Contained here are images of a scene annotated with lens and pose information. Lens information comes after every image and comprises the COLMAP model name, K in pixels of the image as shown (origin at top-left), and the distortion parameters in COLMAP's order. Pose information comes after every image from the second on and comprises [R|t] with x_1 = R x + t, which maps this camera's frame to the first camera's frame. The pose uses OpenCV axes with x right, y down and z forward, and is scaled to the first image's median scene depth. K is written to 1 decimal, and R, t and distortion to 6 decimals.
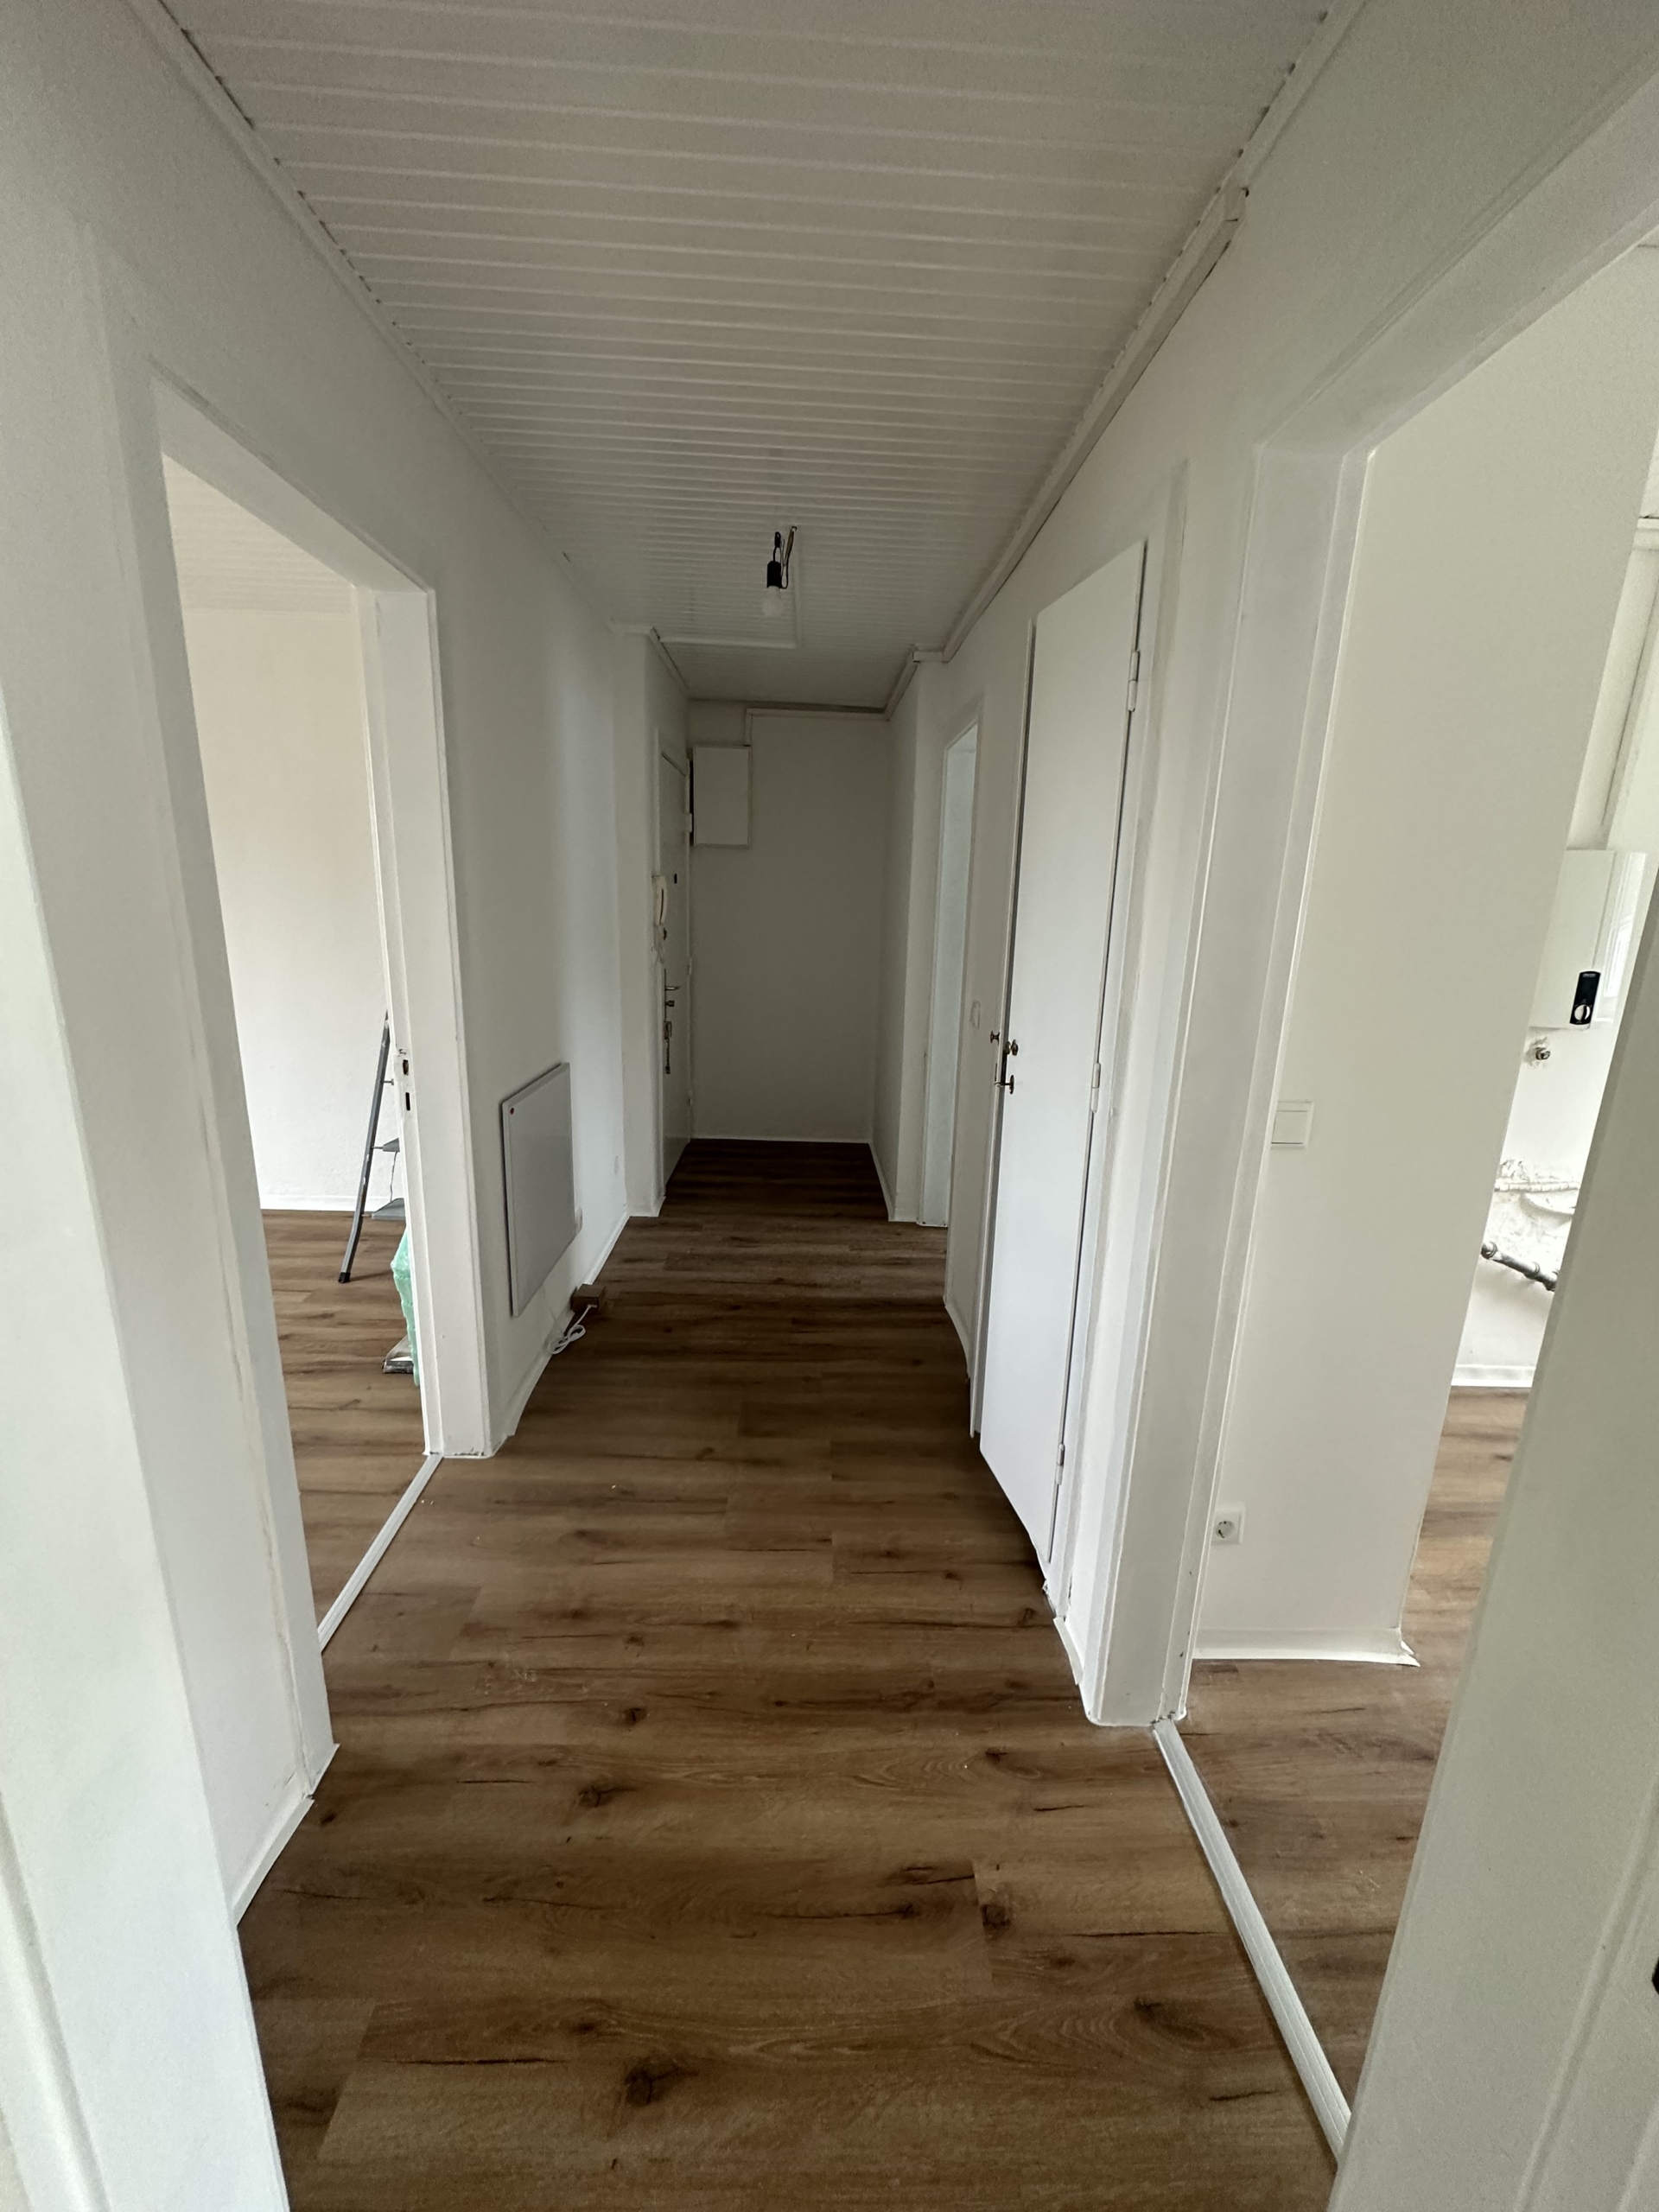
lens RADIAL K [[879.9, 0, 829.5], [0, 879.9, 1106.0], [0, 0, 1]] dist [-0.001206, -0.000119]
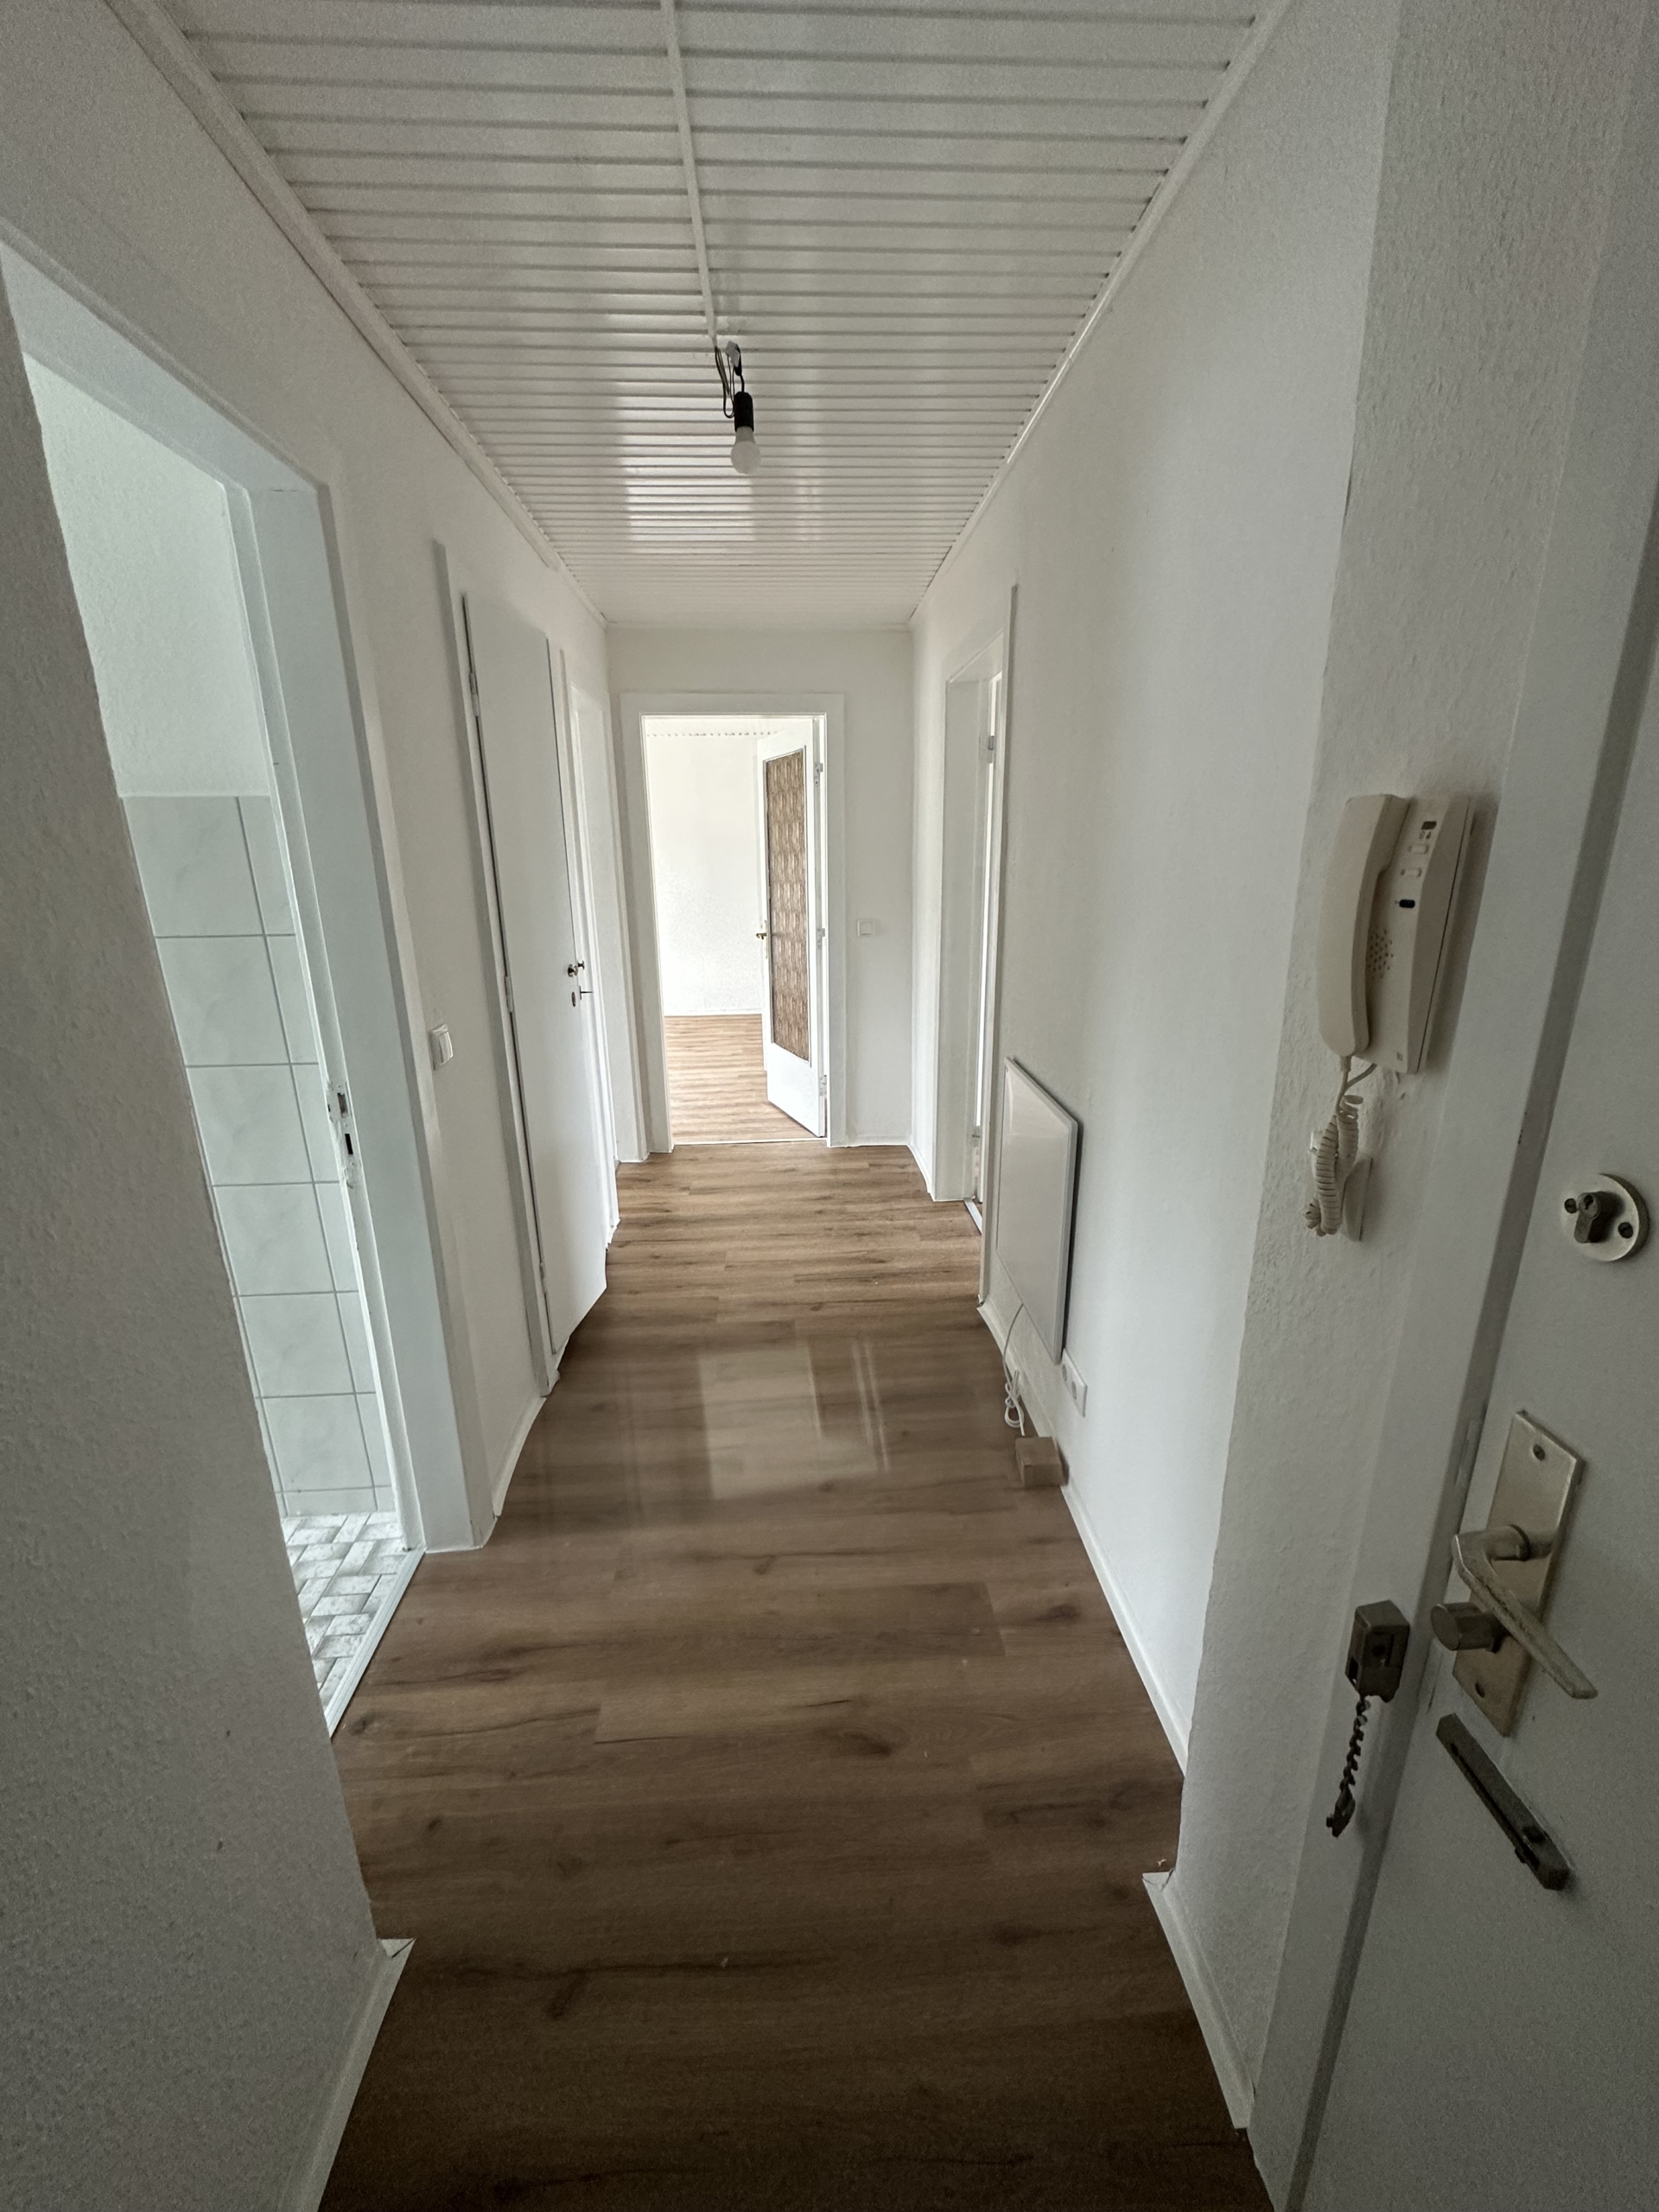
lens RADIAL K [[879.9, 0, 829.5], [0, 879.9, 1106.0], [0, 0, 1]] dist [-0.001206, -0.000119]
pose [[-0.999402, -0.006504, -0.033955, -0.072773], [-0.022552, 0.867059, 0.497694, -0.303376], [0.026204, 0.498162, -0.866688, 1.237897]]
